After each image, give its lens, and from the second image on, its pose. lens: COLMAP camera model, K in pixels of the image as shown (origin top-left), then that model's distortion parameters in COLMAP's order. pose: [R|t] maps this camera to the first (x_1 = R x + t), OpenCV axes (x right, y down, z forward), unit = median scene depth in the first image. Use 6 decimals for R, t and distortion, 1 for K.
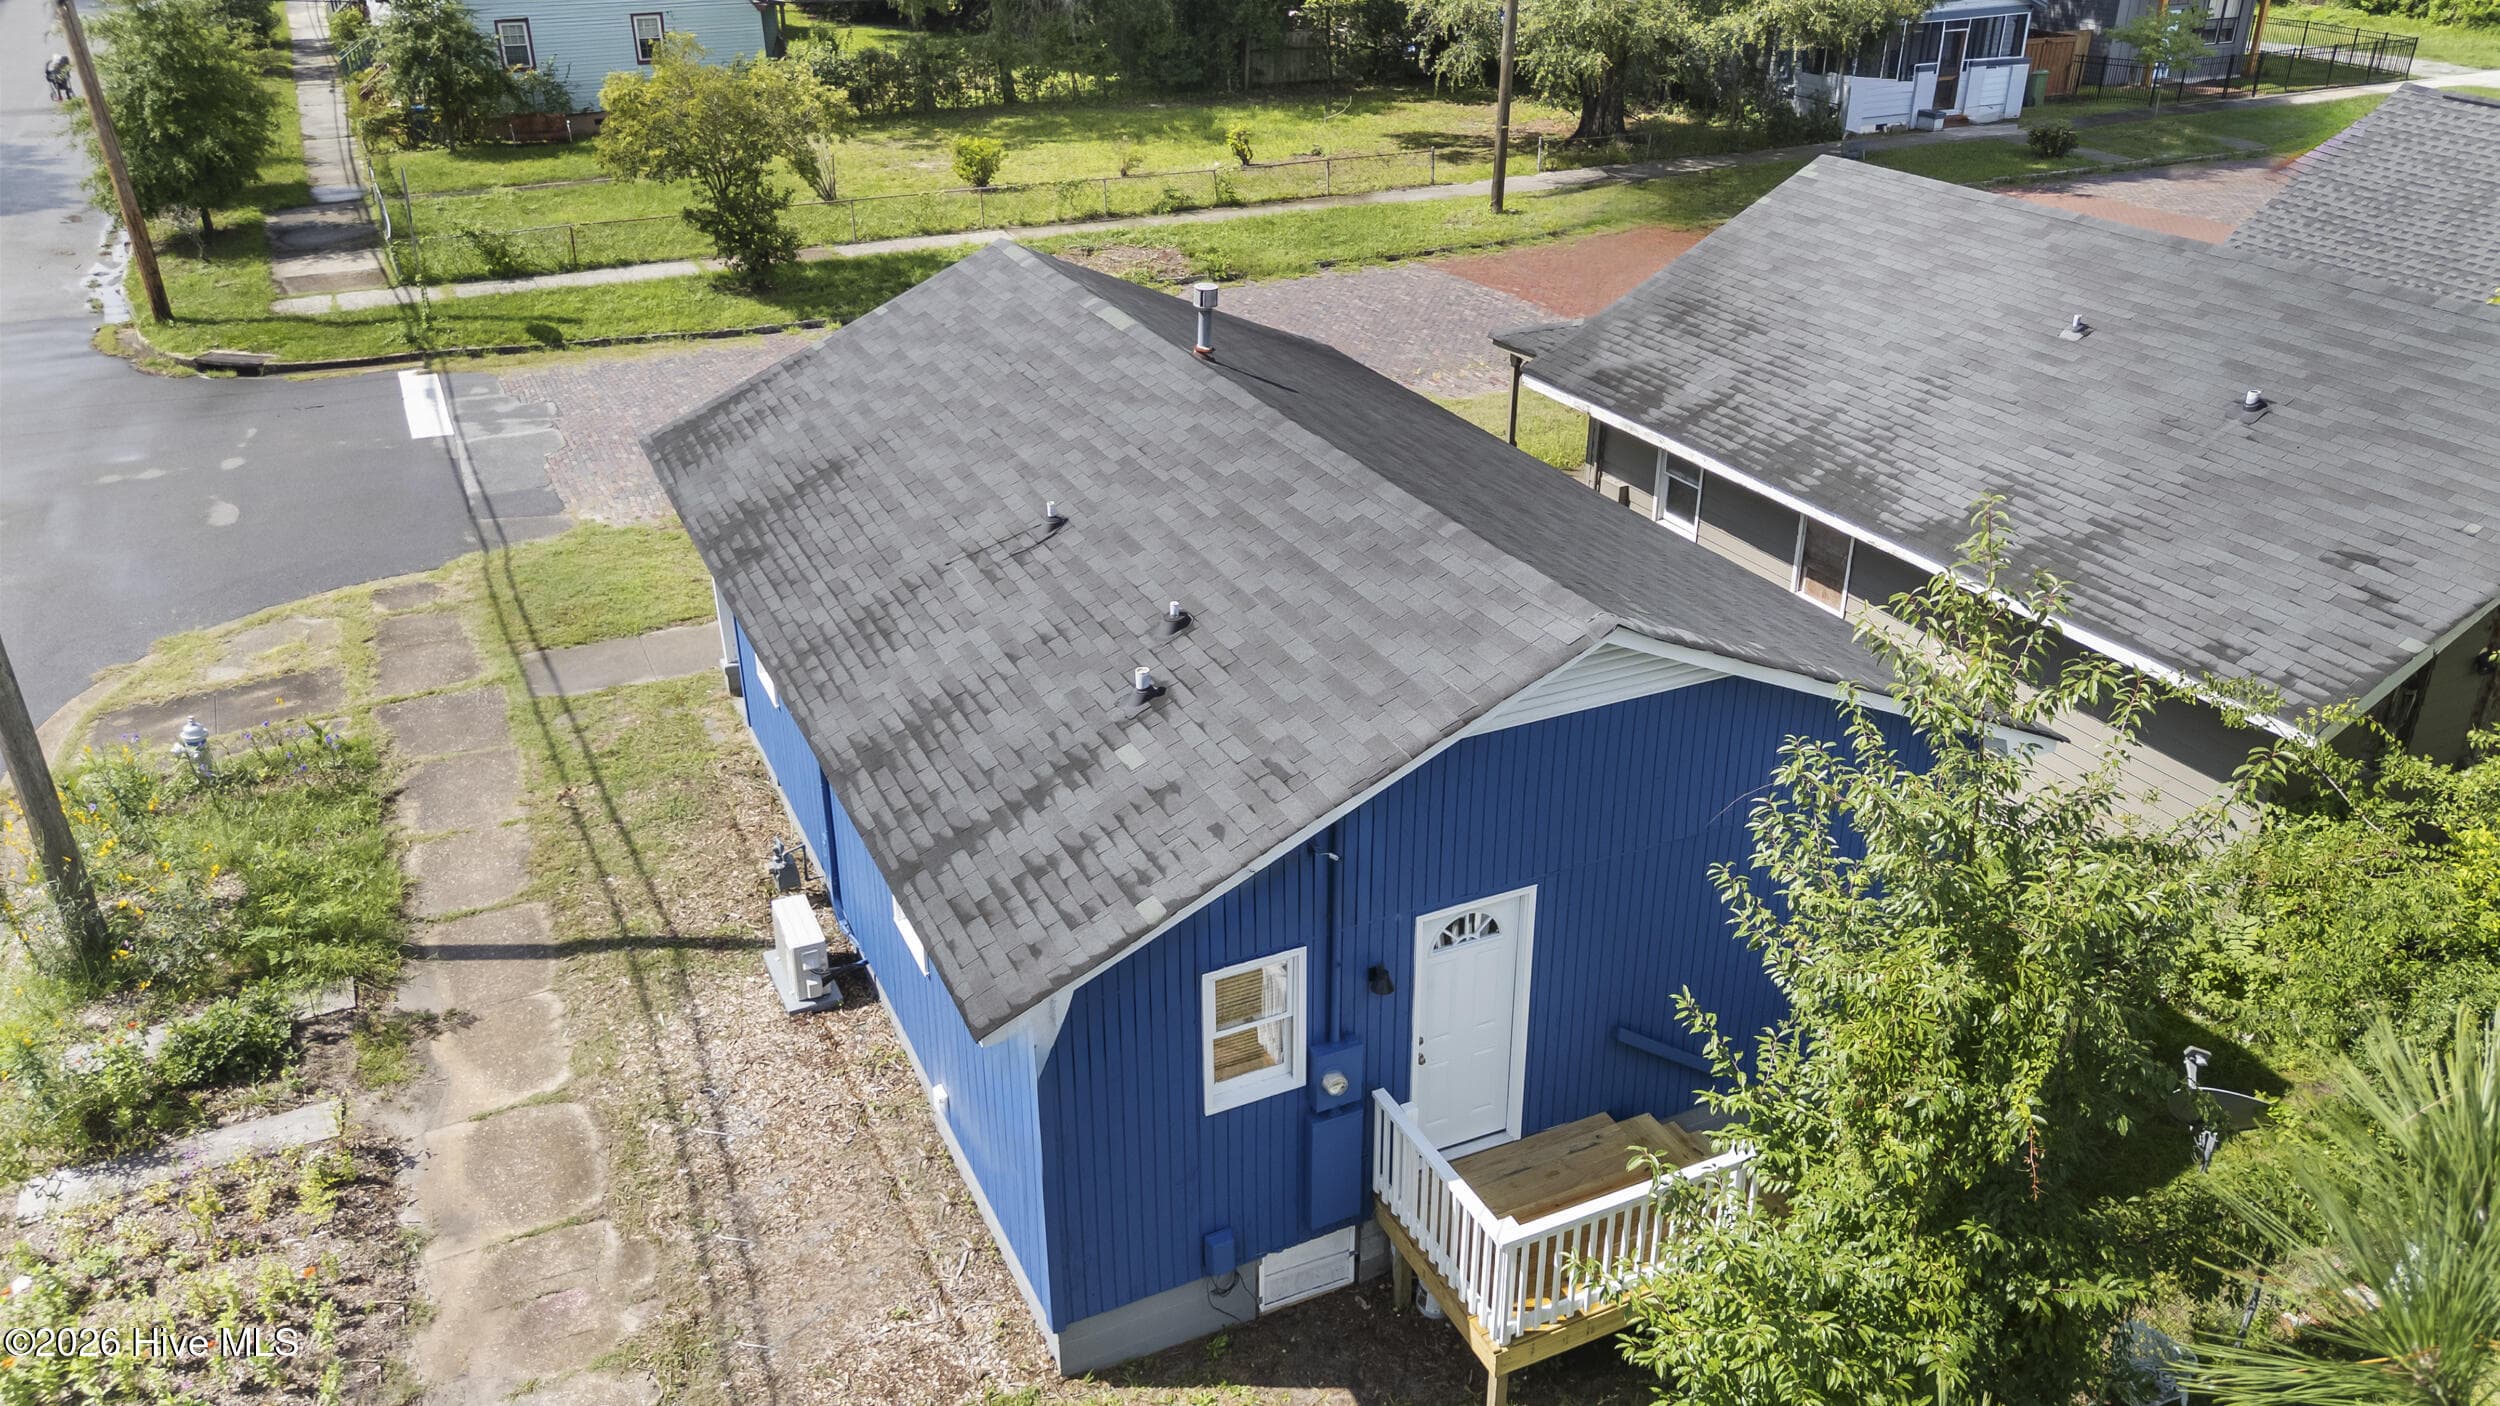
lens RADIAL K [[1805.0, 0, 1256.3], [0, 1805.0, 710.2], [0, 0, 1]] dist [0.044036, -0.013444]
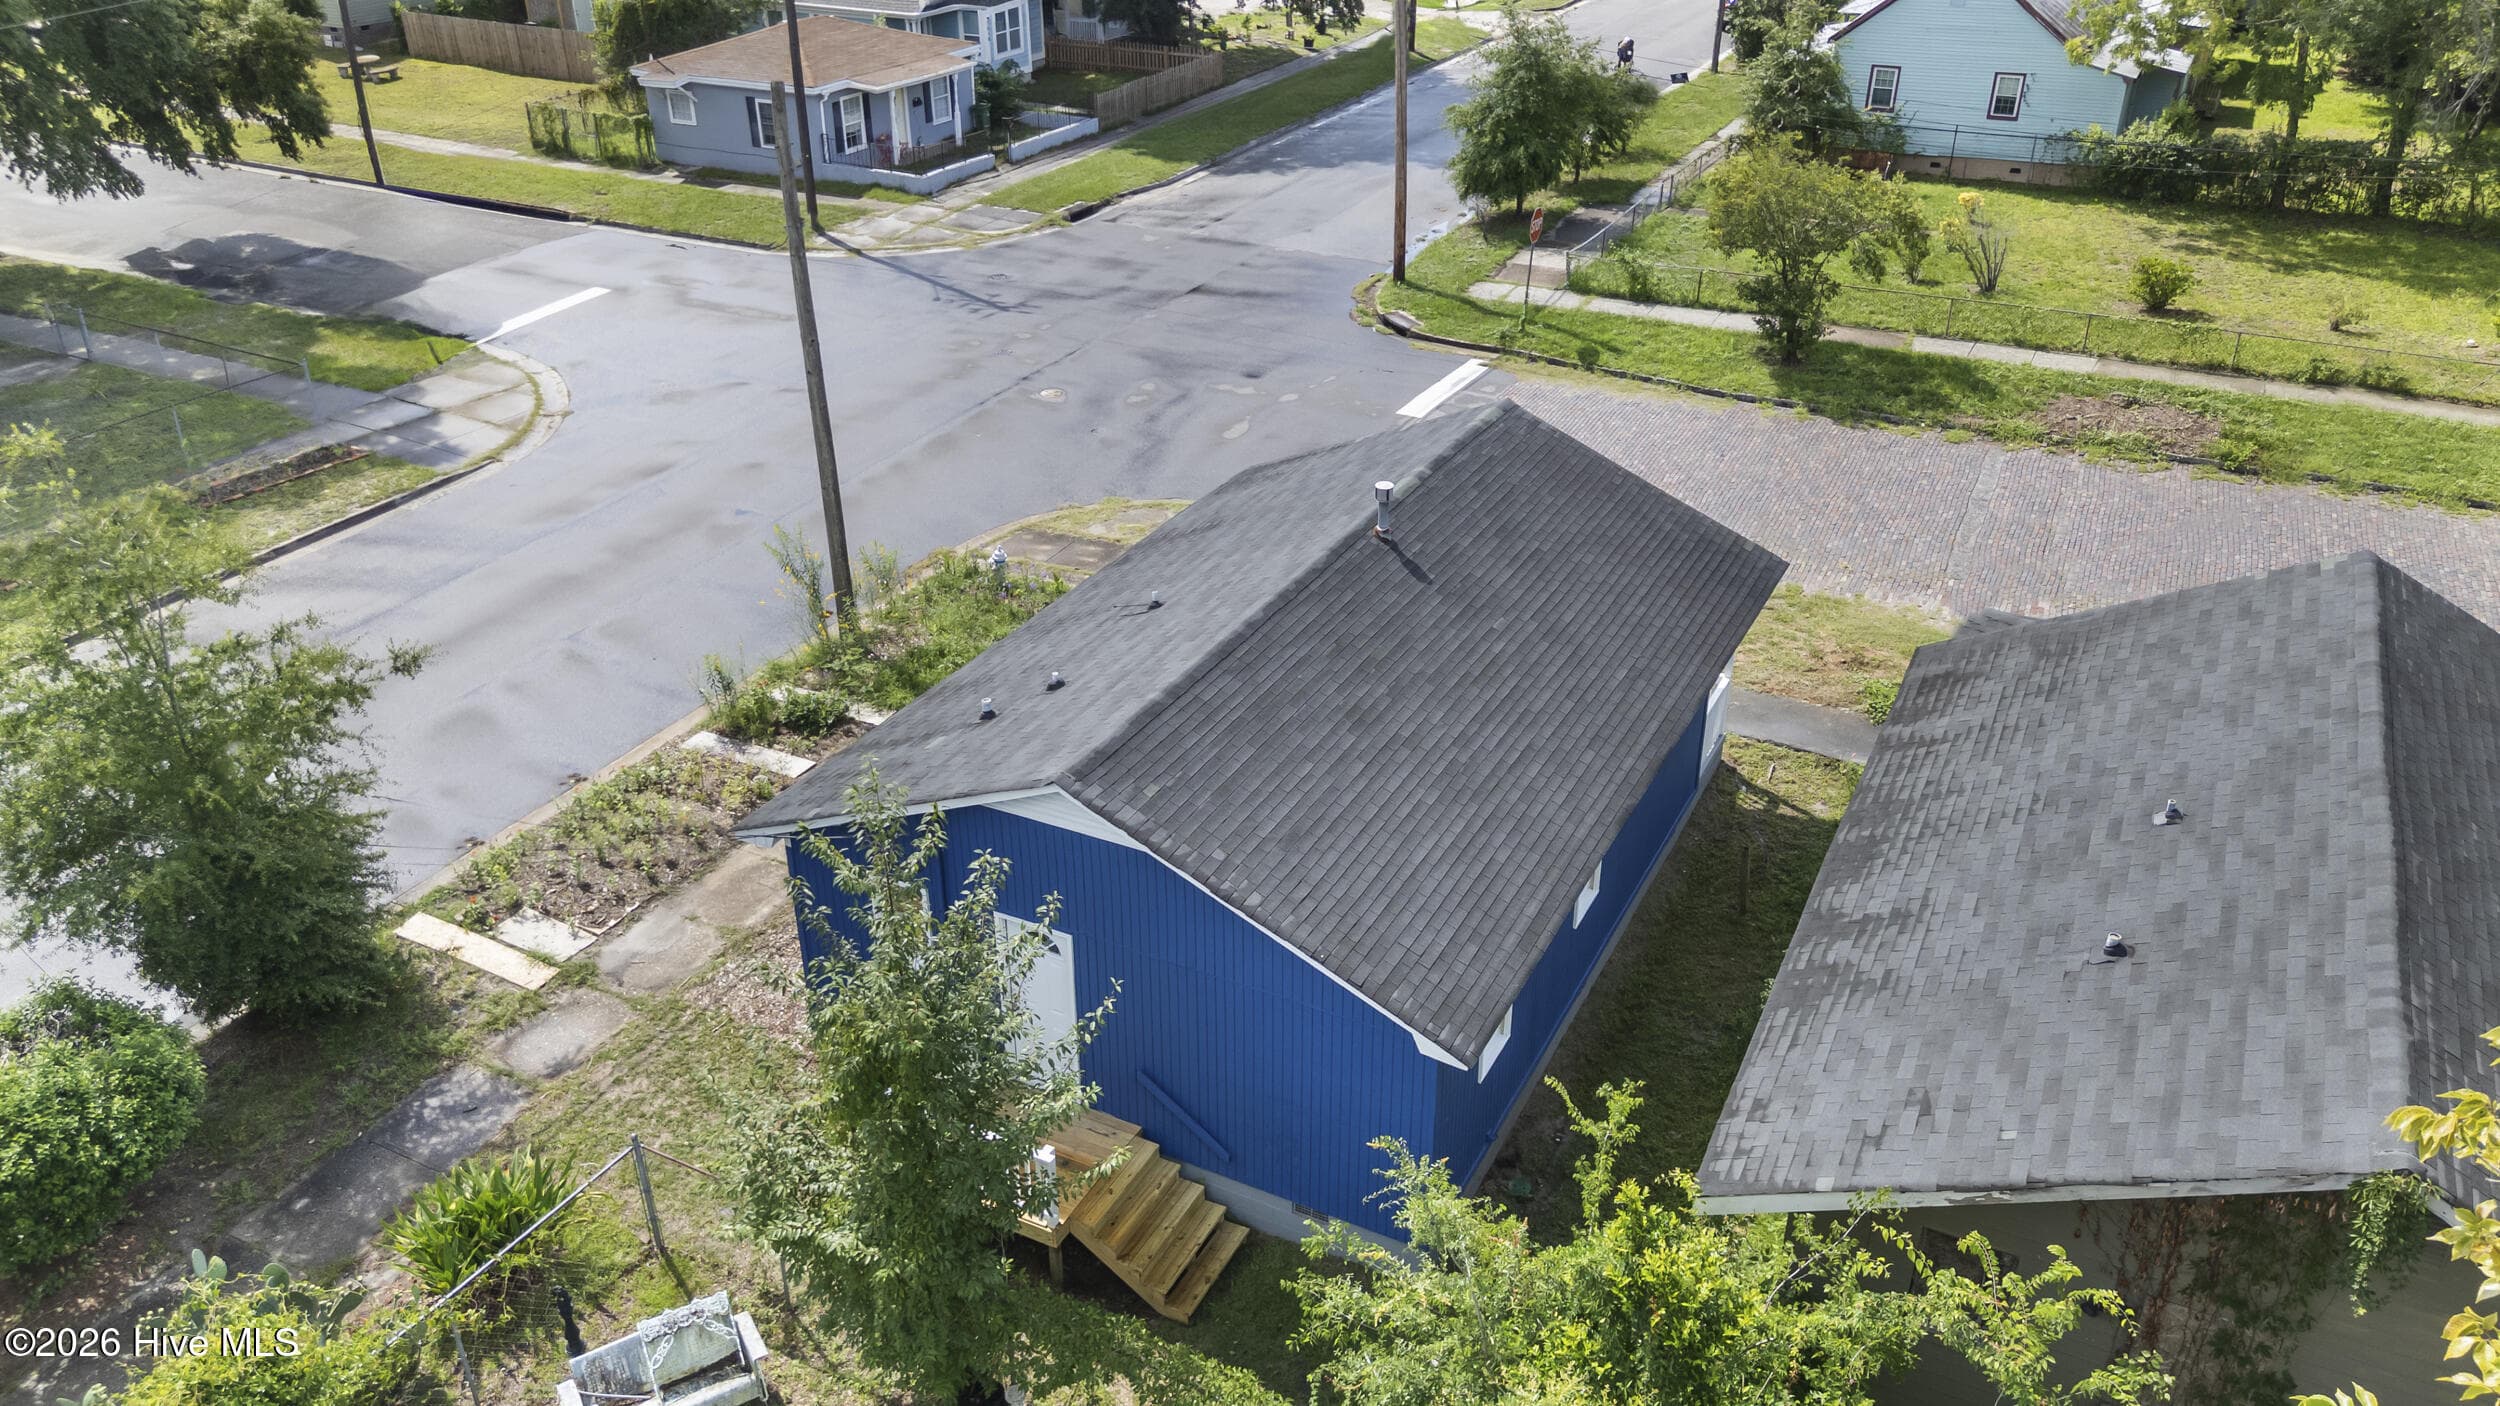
lens RADIAL K [[1805.0, 0, 1253.0], [0, 1805.0, 700.8], [0, 0, 1]] dist [0.044036, -0.013444]
pose [[0.602870, 0.382036, -0.700426, 0.440192], [-0.358366, 0.914025, 0.190087, -0.150406], [0.712827, 0.136411, 0.687946, 0.022452]]
